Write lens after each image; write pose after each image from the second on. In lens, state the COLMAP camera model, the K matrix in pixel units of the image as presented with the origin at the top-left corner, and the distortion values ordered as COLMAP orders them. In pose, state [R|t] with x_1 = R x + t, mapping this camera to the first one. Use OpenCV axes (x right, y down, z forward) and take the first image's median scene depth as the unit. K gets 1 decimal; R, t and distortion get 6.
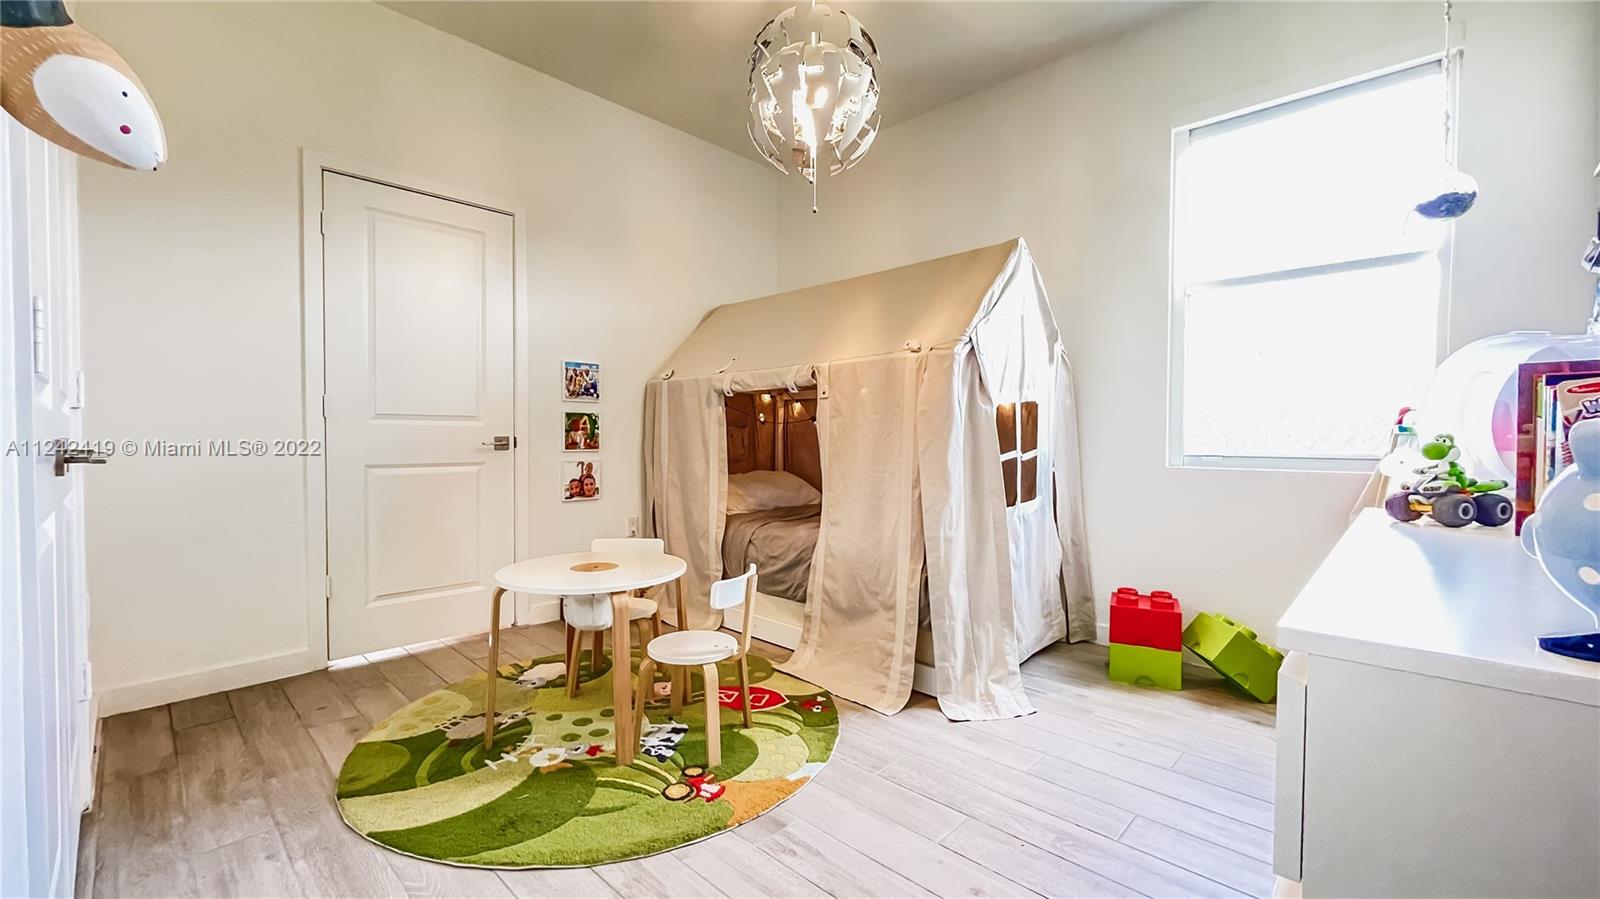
lens RADIAL K [[646.7, 0, 798.7], [0, 646.7, 449.7], [0, 0, 1]] dist [-0.001618, -0.000235]
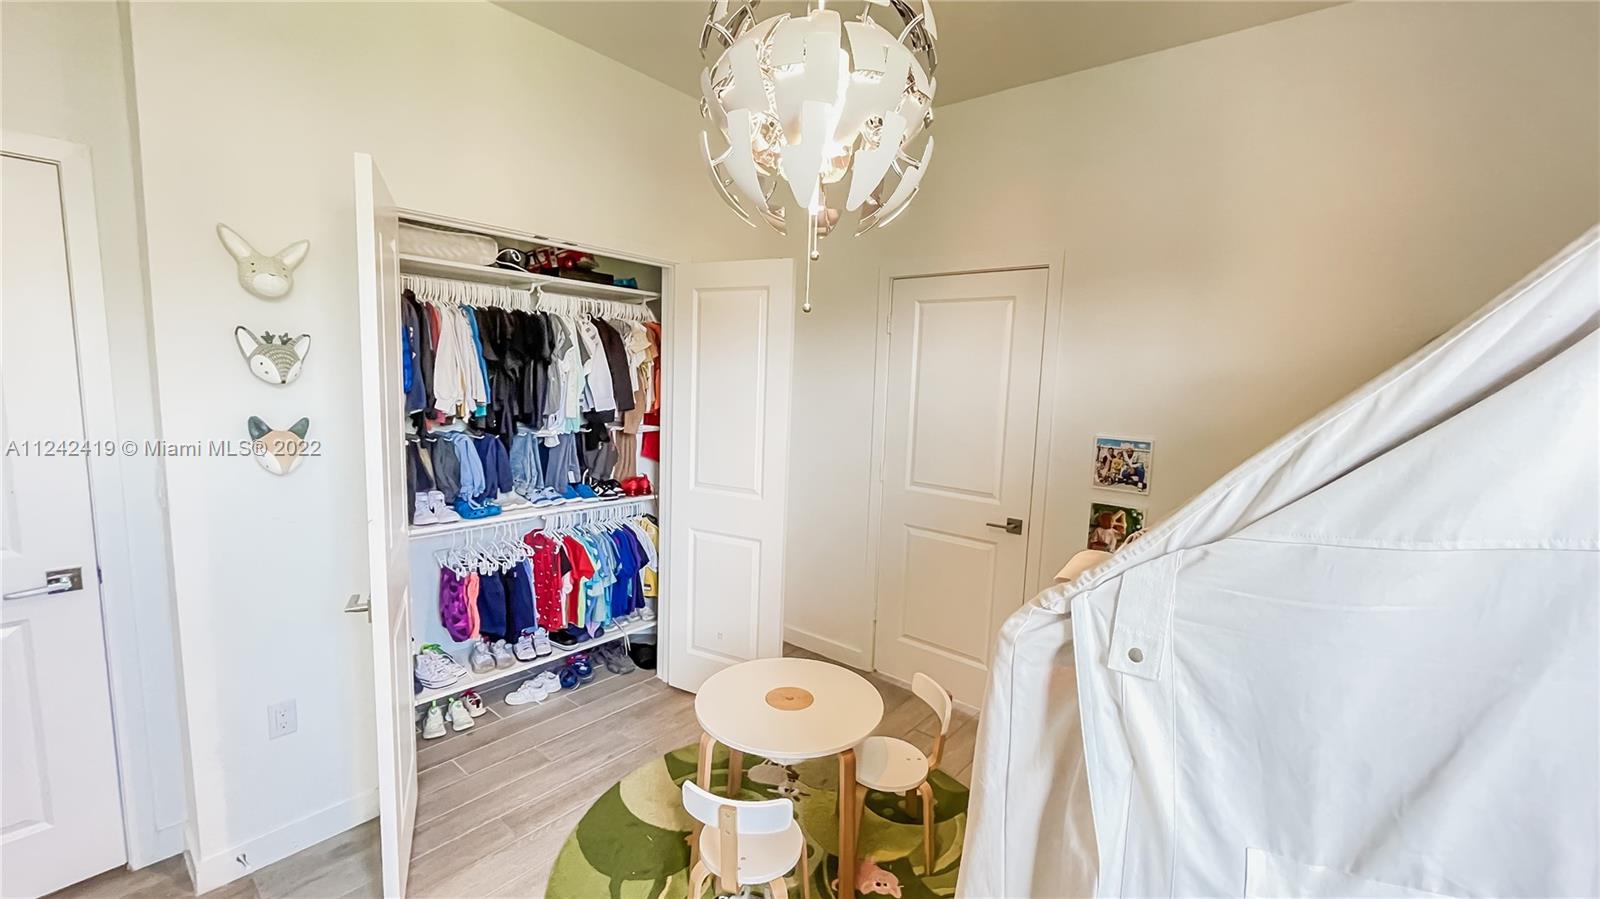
lens RADIAL K [[646.7, 0, 800.1], [0, 646.7, 447.2], [0, 0, 1]] dist [-0.001618, -0.000235]
pose [[0.069480, 0.111900, -0.991287, 0.379297], [-0.054260, 0.992642, 0.108250, -0.187753], [0.996107, 0.046266, 0.075040, 0.577944]]
